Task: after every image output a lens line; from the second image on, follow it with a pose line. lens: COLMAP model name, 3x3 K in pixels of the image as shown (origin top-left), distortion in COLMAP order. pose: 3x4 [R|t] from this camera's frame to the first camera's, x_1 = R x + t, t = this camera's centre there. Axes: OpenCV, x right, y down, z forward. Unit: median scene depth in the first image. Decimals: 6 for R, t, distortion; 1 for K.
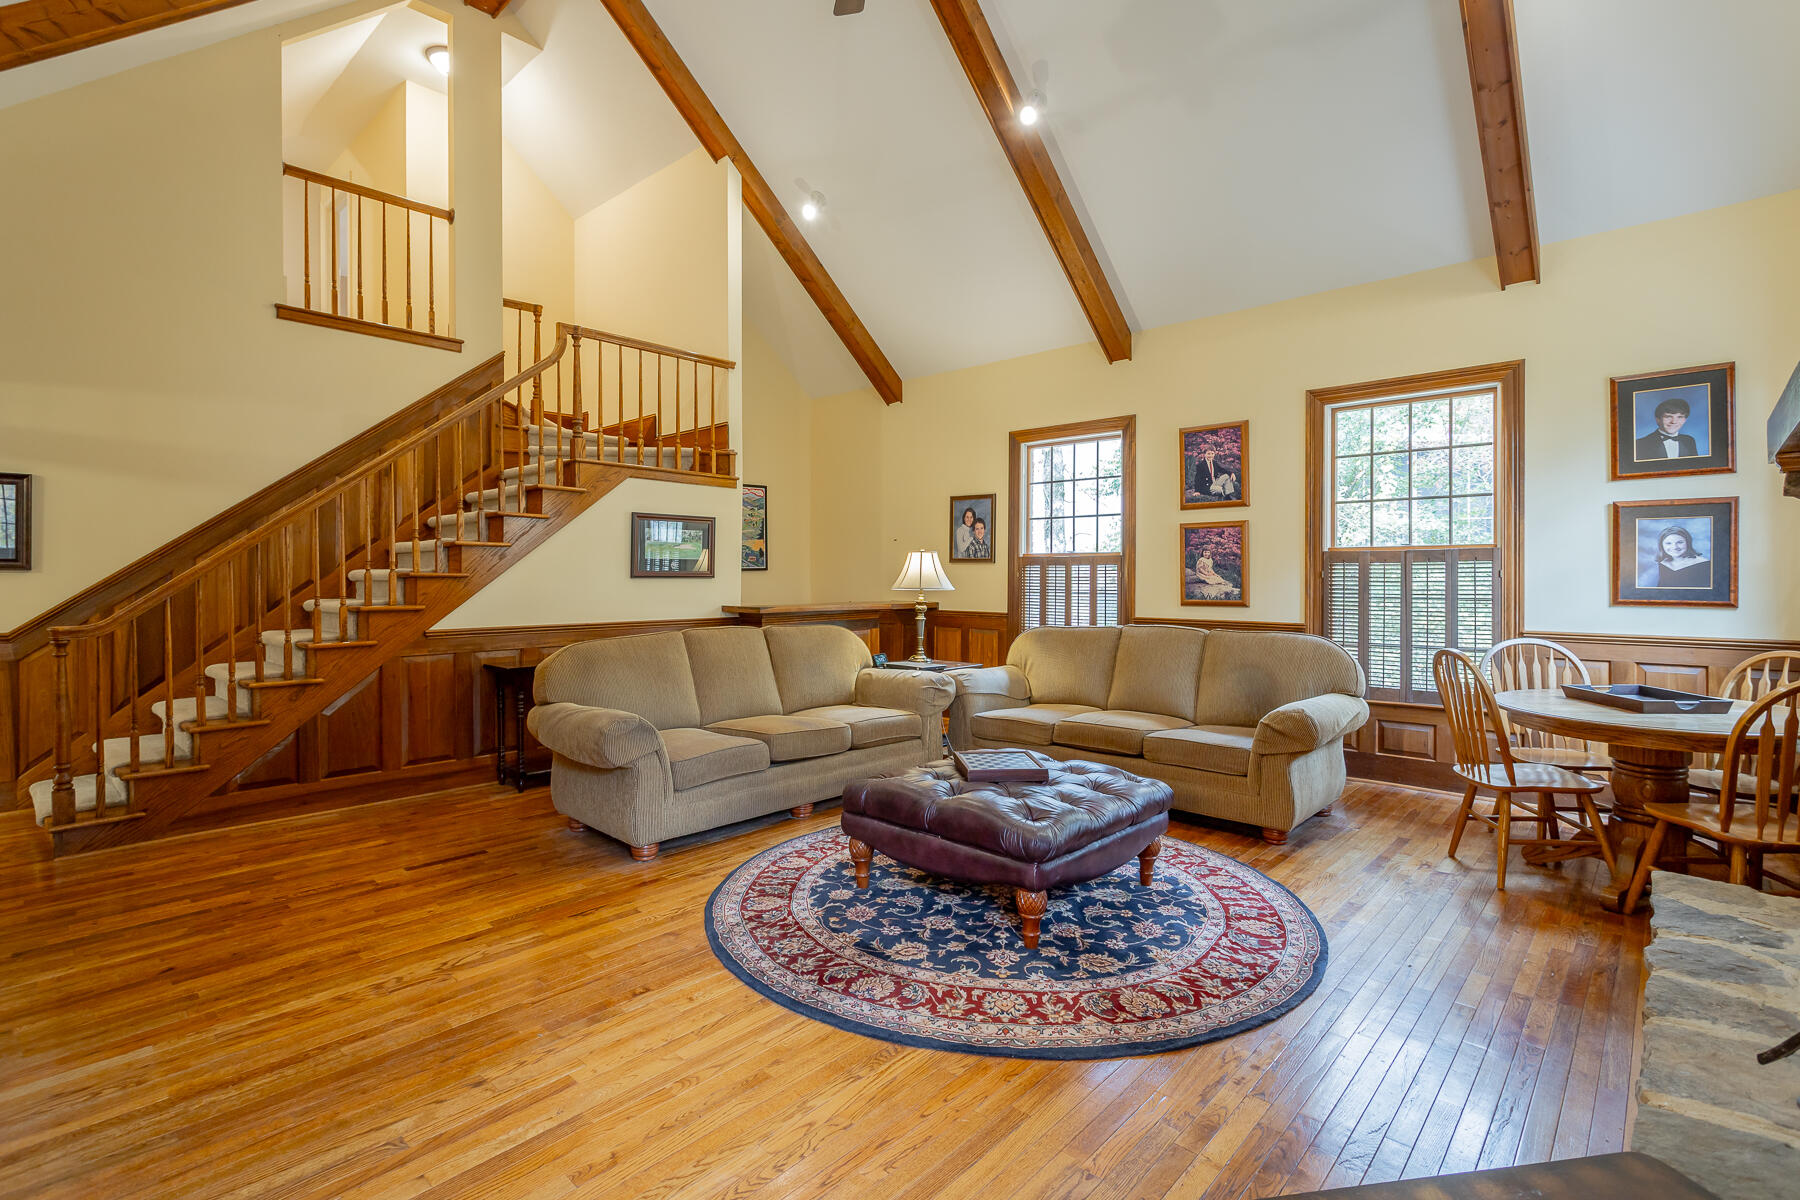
lens RADIAL K [[854.4, 0, 900.1], [0, 854.4, 576.5], [0, 0, 1]] dist [0.000263, 0.001677]
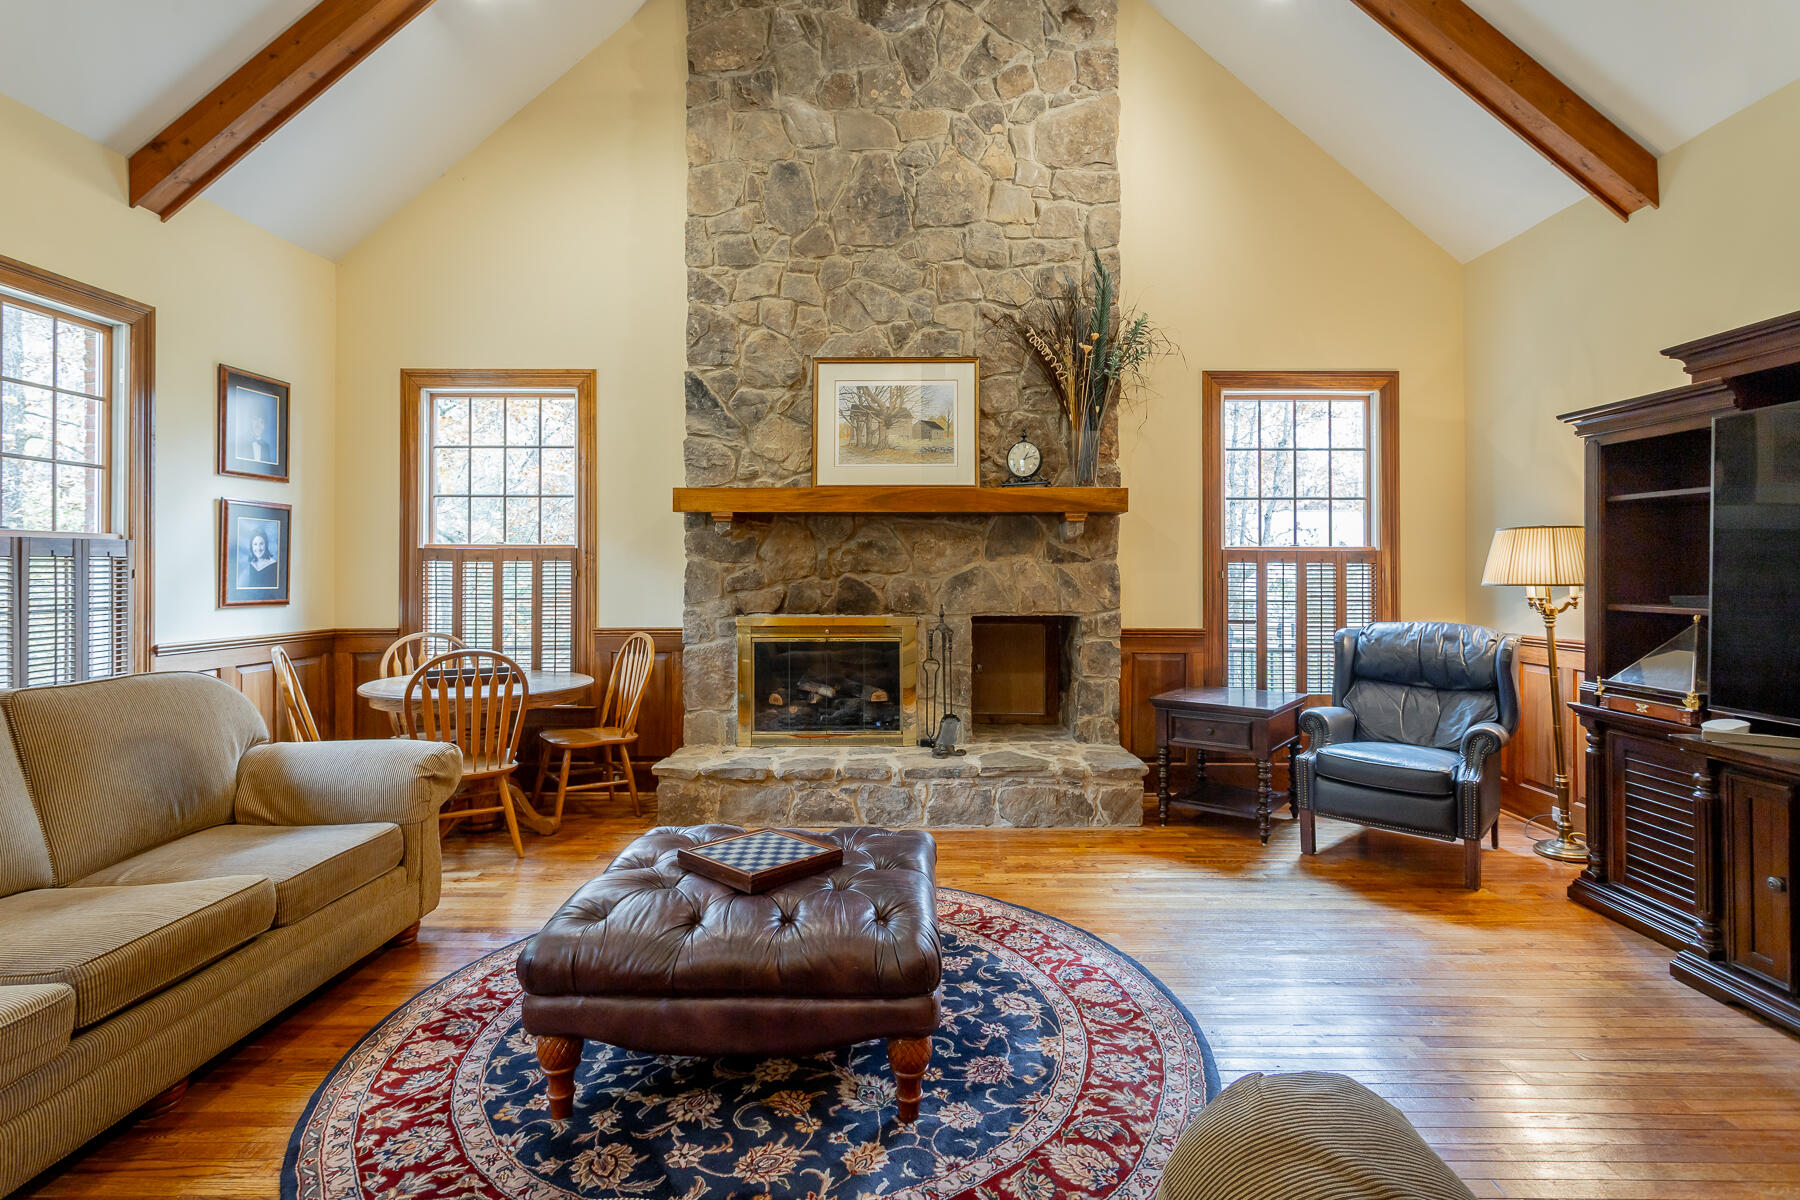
lens RADIAL K [[854.4, 0, 912.6], [0, 854.4, 570.0], [0, 0, 1]] dist [0.000263, 0.001677]
pose [[-0.669632, 0.003199, 0.742687, -0.469843], [-0.000837, 0.999987, -0.005062, -0.004687], [-0.742693, -0.004012, -0.669620, 1.367147]]
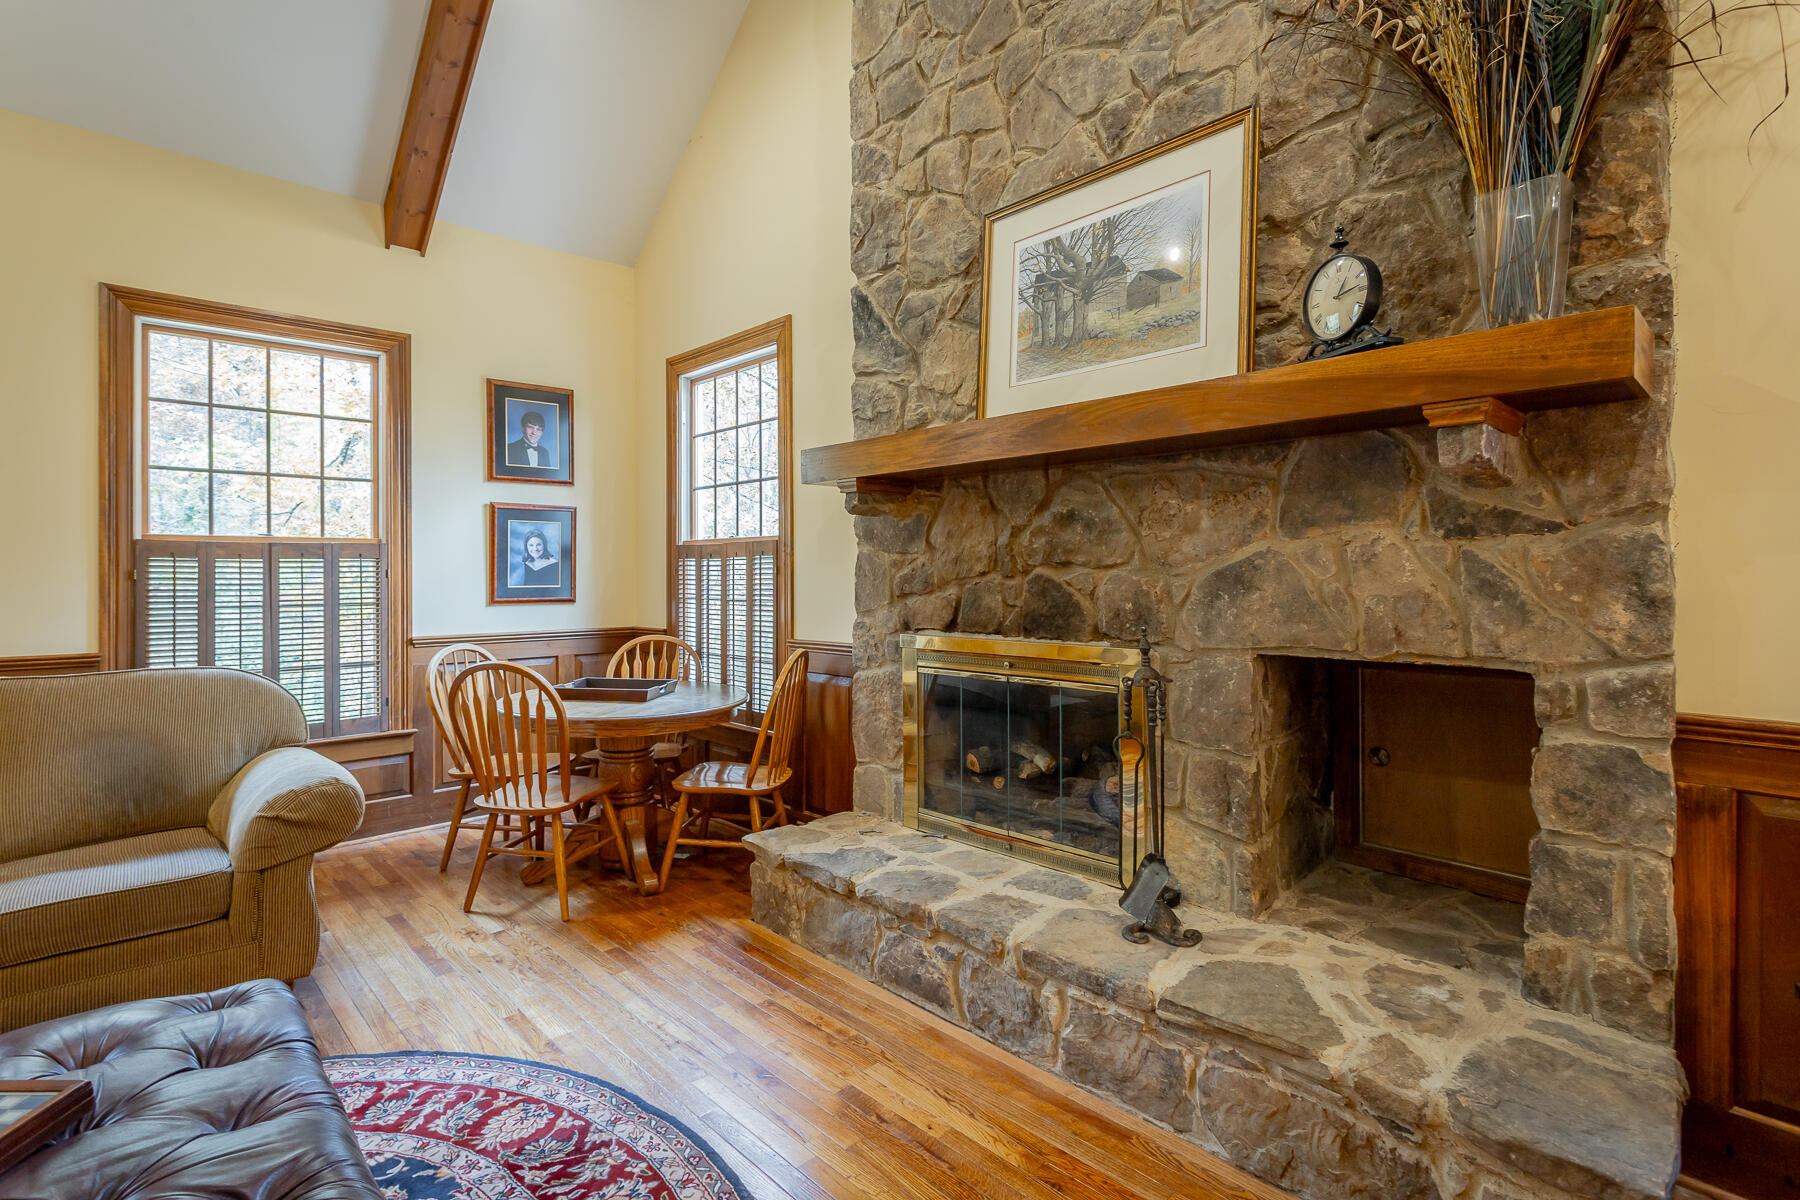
lens RADIAL K [[854.4, 0, 893.5], [0, 854.4, 571.2], [0, 0, 1]] dist [0.000263, 0.001677]
pose [[0.063843, 0.001839, 0.997958, -0.181077], [0.004763, 0.999986, -0.002147, -0.001709], [-0.997949, 0.004891, 0.063833, 0.592343]]
